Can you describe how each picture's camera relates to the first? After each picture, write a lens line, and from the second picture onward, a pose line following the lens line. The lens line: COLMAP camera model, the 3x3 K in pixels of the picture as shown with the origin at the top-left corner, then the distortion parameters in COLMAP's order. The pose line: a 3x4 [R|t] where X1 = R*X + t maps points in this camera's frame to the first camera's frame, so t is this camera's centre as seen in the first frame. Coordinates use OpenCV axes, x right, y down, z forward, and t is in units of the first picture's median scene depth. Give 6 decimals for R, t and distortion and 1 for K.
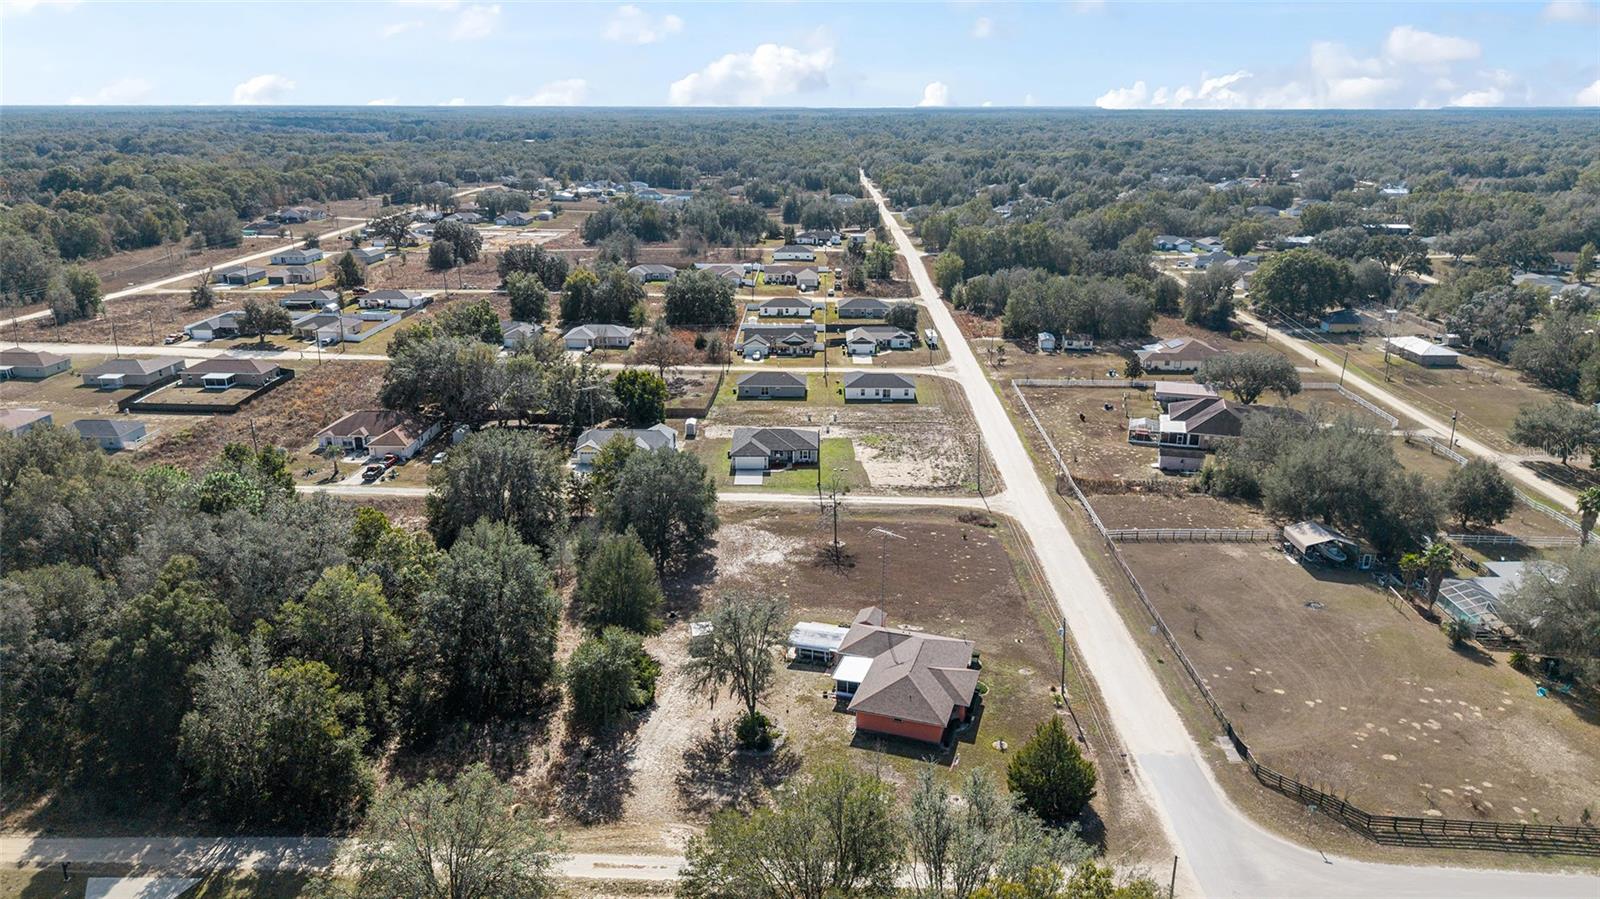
lens RADIAL K [[1047.8, 0, 779.4], [0, 1047.8, 498.6], [0, 0, 1]] dist [0.060263, -0.030554]
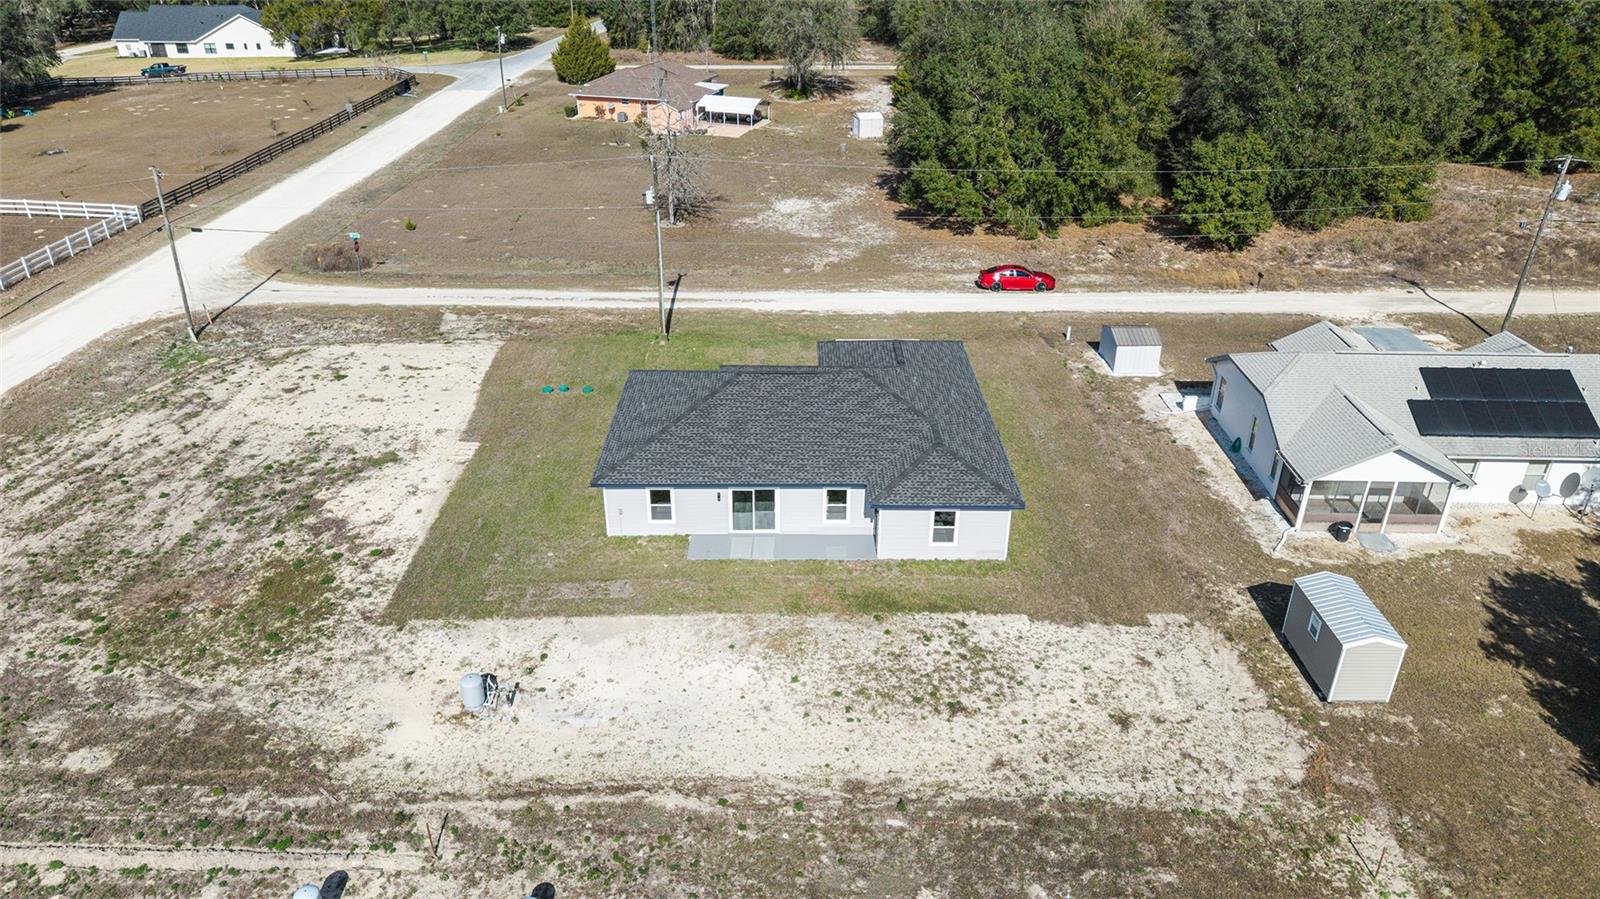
lens RADIAL K [[1073.4, 0, 800.0], [0, 1073.4, 449.5], [0, 0, 1]] dist [0.027875, -0.033595]
pose [[-0.999826, 0.006756, -0.017385, 0.000952], [-0.008286, 0.674129, 0.738567, -0.213760], [0.016710, 0.738583, -0.673956, 1.116660]]
